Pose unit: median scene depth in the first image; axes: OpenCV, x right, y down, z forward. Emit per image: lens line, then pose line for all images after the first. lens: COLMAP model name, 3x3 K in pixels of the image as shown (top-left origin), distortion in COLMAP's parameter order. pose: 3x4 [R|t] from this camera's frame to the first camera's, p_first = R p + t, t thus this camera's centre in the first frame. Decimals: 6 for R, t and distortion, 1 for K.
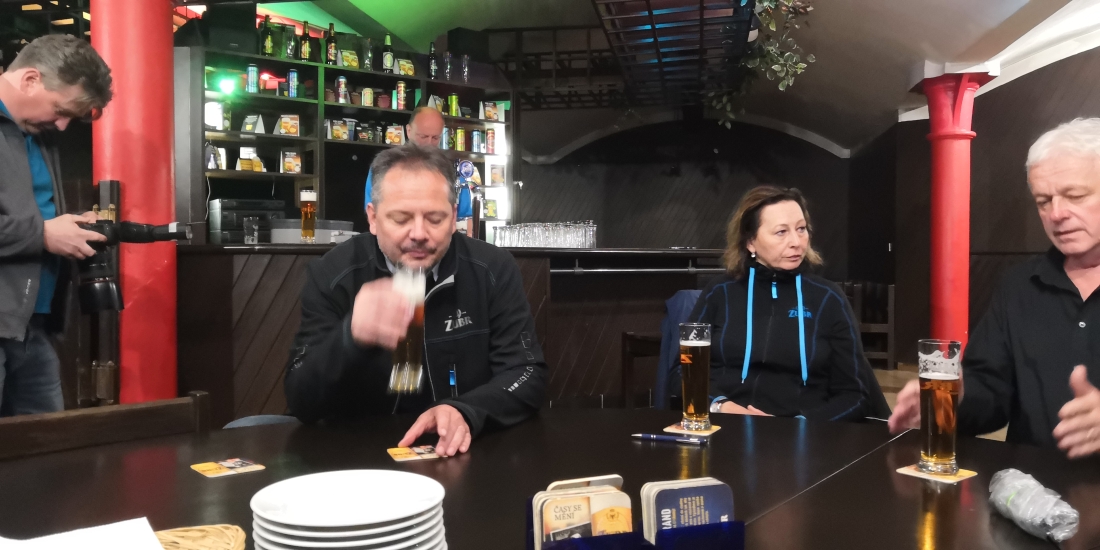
lens RADIAL K [[839.2, 0, 550.0], [0, 839.2, 275.0], [0, 0, 1]] dist [0.161025, -0.385044]
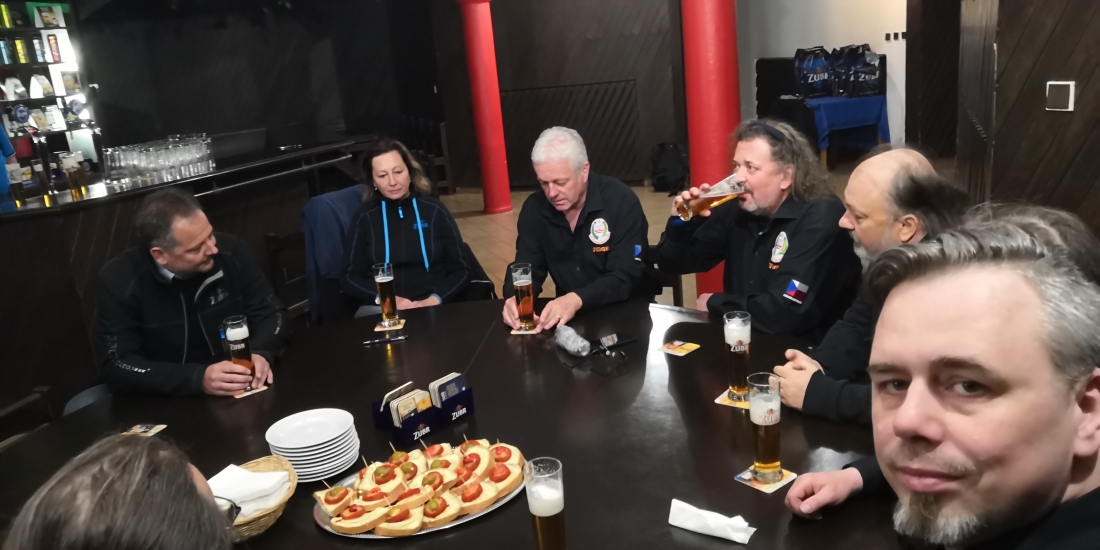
lens RADIAL K [[854.1, 0, 532.4], [0, 854.1, 274.1], [0, 0, 1]] dist [0.008051, 0.003509]
pose [[0.869009, -0.213696, 0.446270, -0.097132], [0.114325, 0.964240, 0.239105, -0.088704], [-0.481407, -0.156765, 0.862364, -0.170232]]
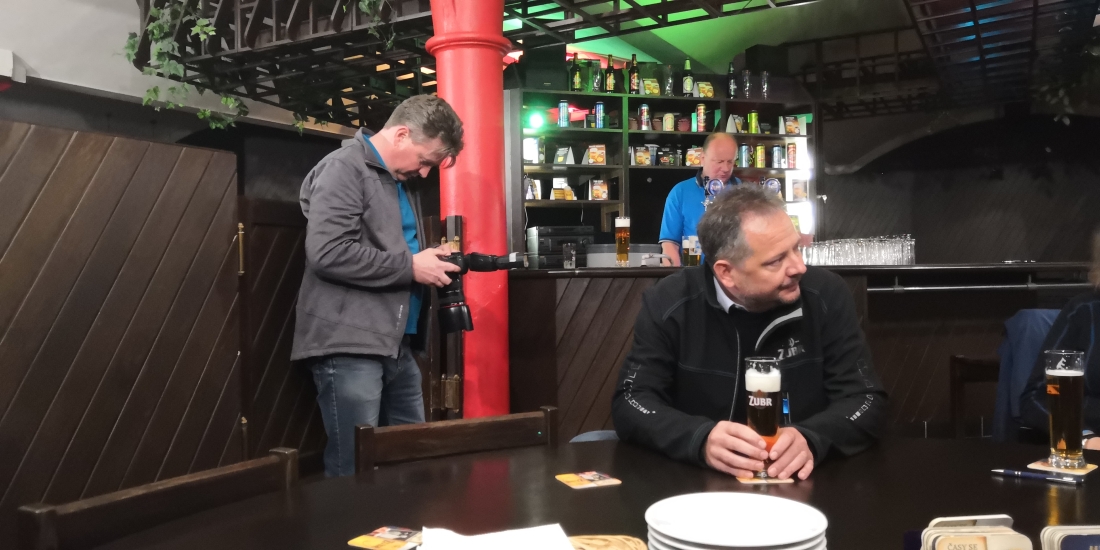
lens RADIAL K [[842.4, 0, 550.0], [0, 842.4, 284.2], [0, 0, 1]] dist [-0.012432, 0.003063]
pose [[0.943296, -0.015211, -0.331604, -0.015121], [0.012209, 0.999863, -0.011134, -0.003379], [0.331728, 0.006454, 0.943353, -0.010752]]
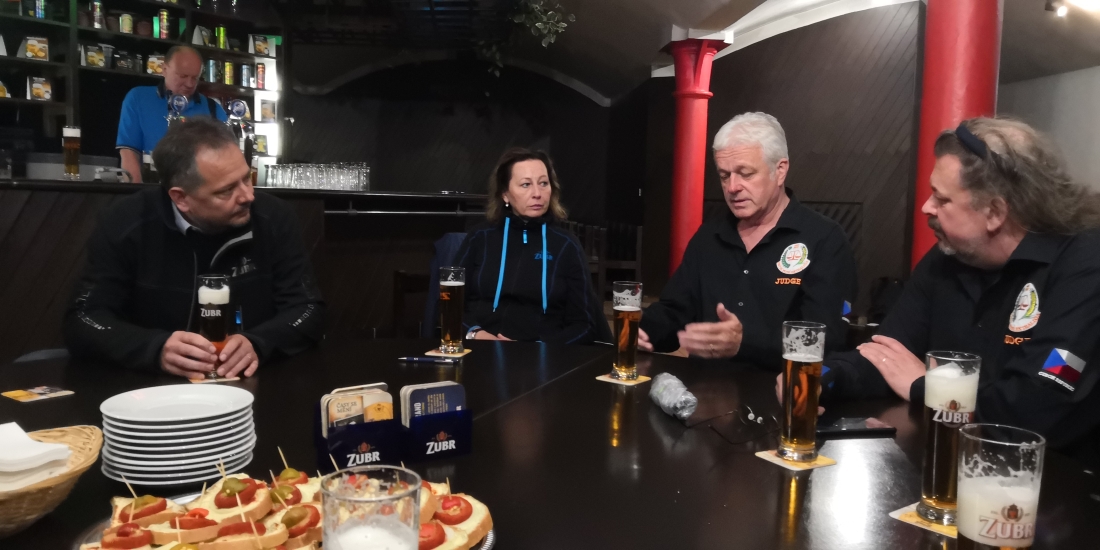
lens RADIAL K [[842.4, 0, 550.0], [0, 842.4, 284.2], [0, 0, 1]] dist [-0.012432, 0.003063]
pose [[0.964874, -0.001656, 0.262706, -0.003044], [-0.021405, 0.996160, 0.084896, -0.007325], [-0.261838, -0.087537, 0.961134, -0.061449]]
